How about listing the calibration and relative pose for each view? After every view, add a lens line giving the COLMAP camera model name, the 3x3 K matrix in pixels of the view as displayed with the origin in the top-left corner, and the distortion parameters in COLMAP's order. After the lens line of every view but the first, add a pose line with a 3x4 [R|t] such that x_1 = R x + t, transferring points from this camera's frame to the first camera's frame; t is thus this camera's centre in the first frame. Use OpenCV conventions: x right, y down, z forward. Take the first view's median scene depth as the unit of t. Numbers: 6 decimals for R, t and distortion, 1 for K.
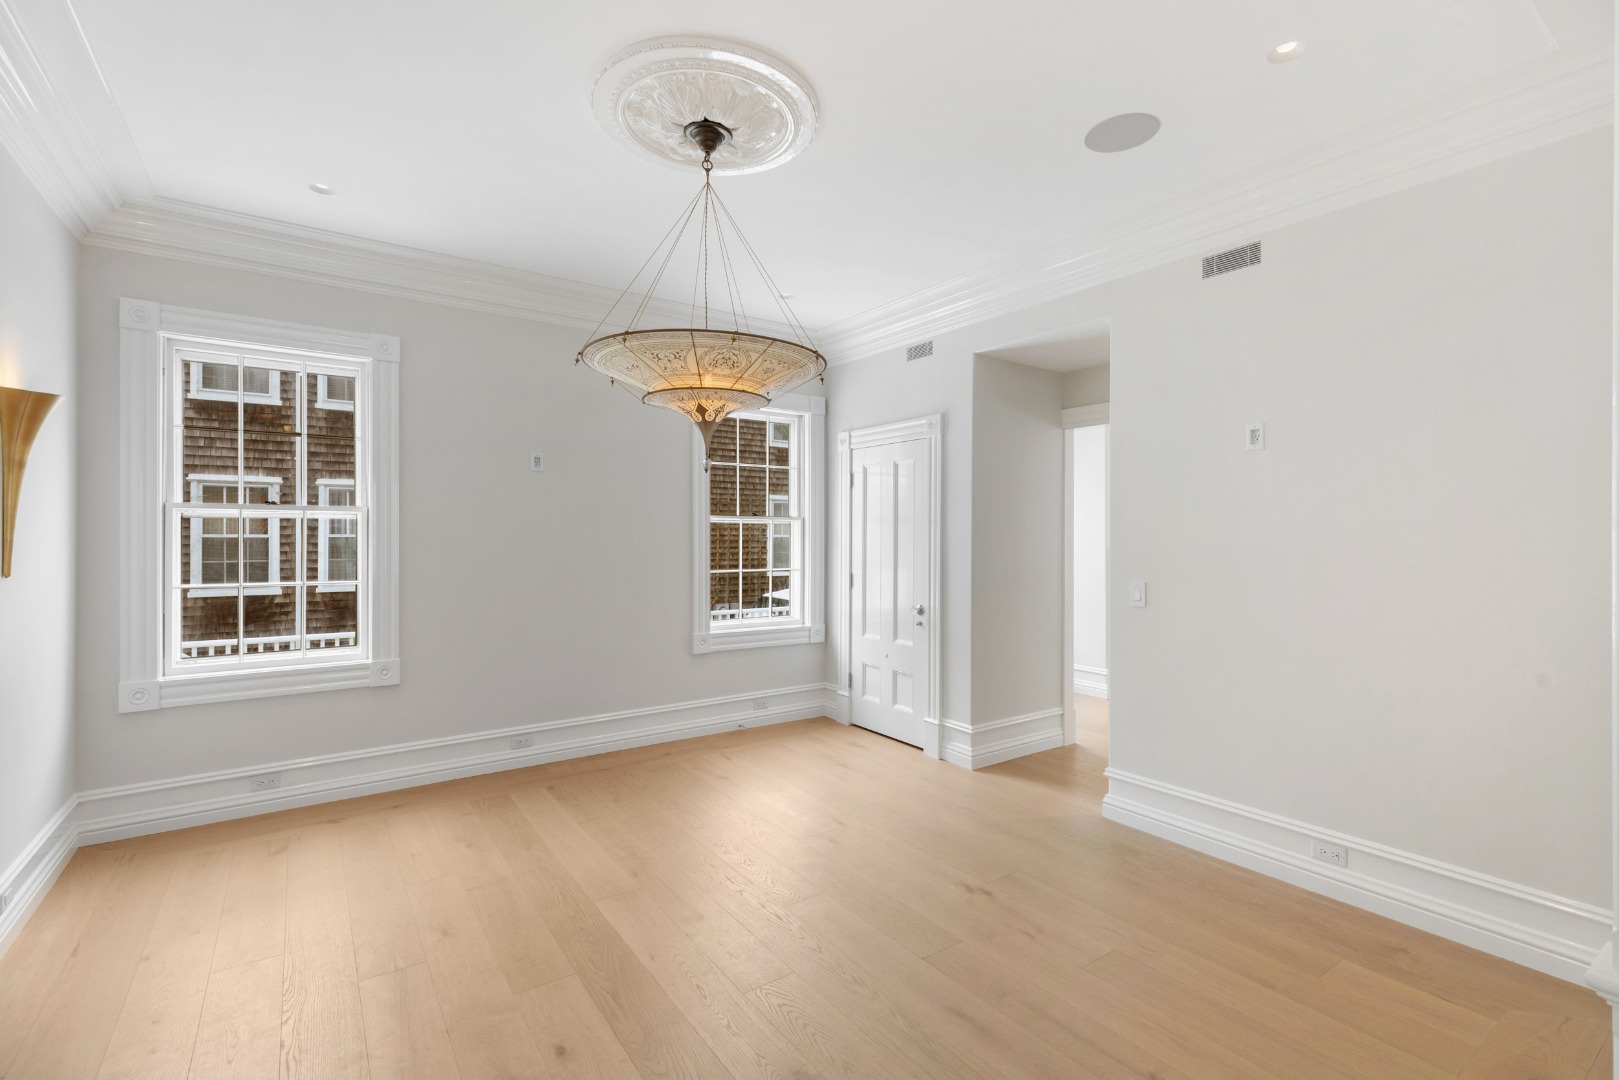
lens RADIAL K [[731.4, 0, 809.3], [0, 731.4, 539.2], [0, 0, 1]] dist [0.009213, -0.001621]
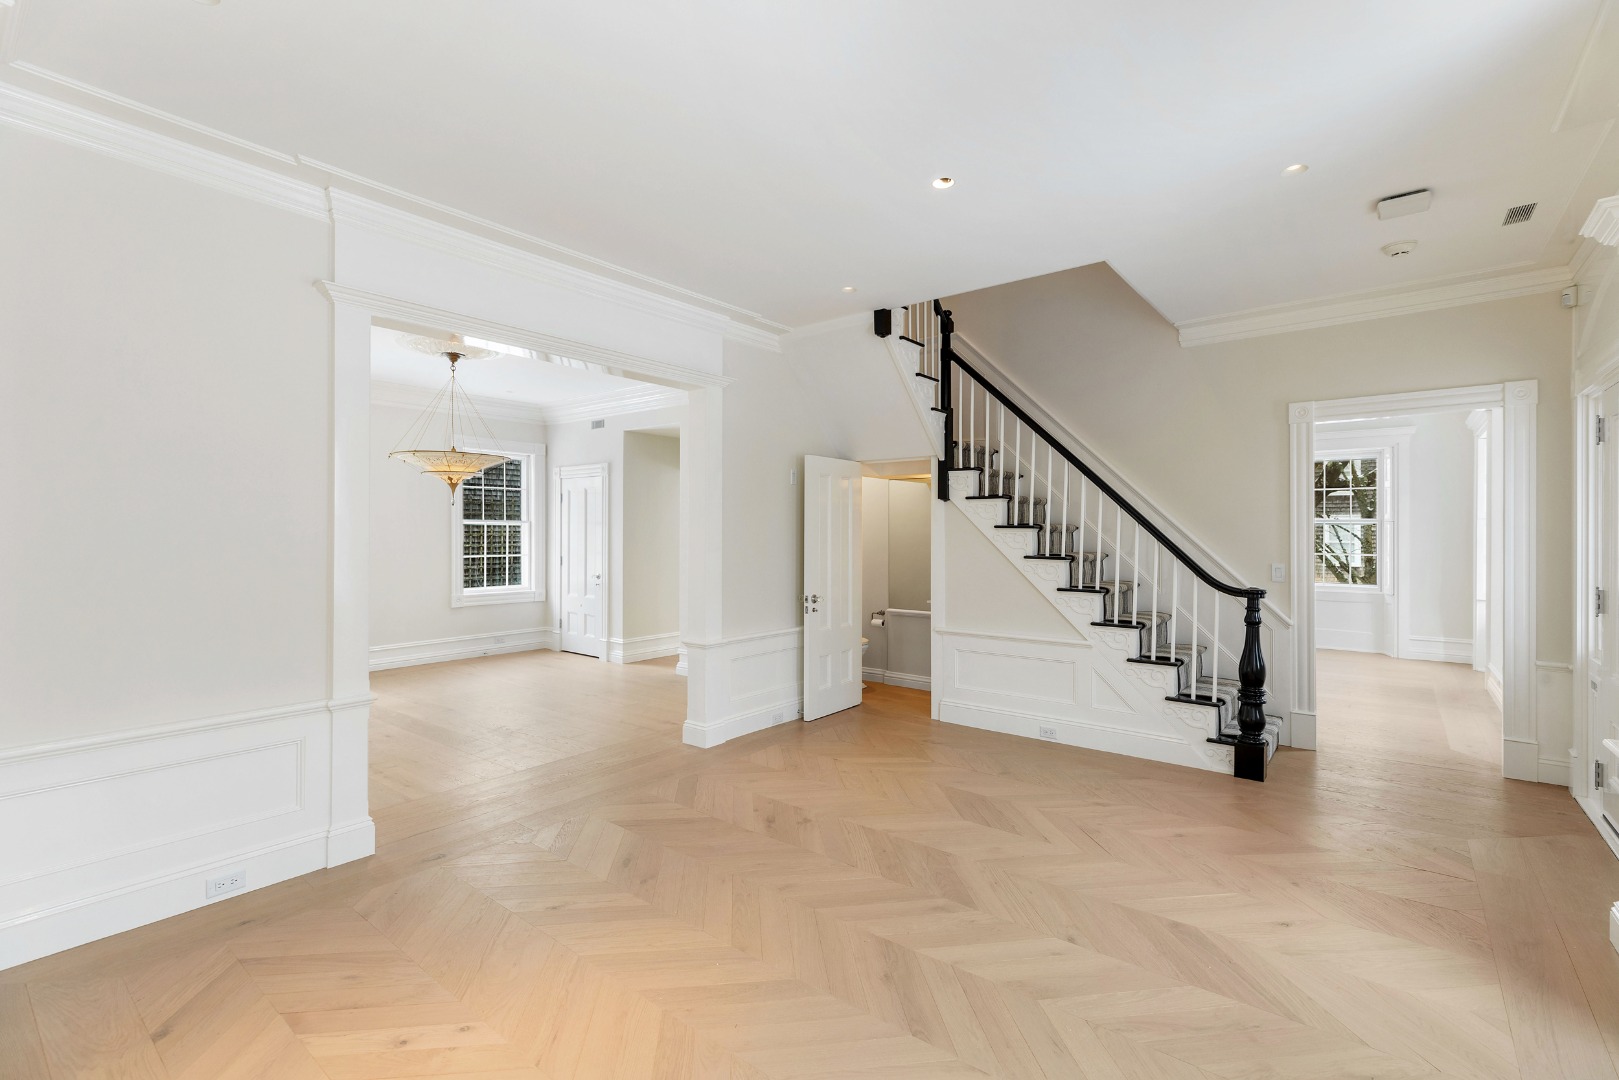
lens RADIAL K [[731.4, 0, 818.1], [0, 731.4, 542.0], [0, 0, 1]] dist [0.009213, -0.001621]
pose [[0.956838, -0.001634, 0.290616, 0.130832], [-0.000492, 0.999974, 0.007242, 0.003362], [-0.290620, -0.007073, 0.956812, -0.698127]]
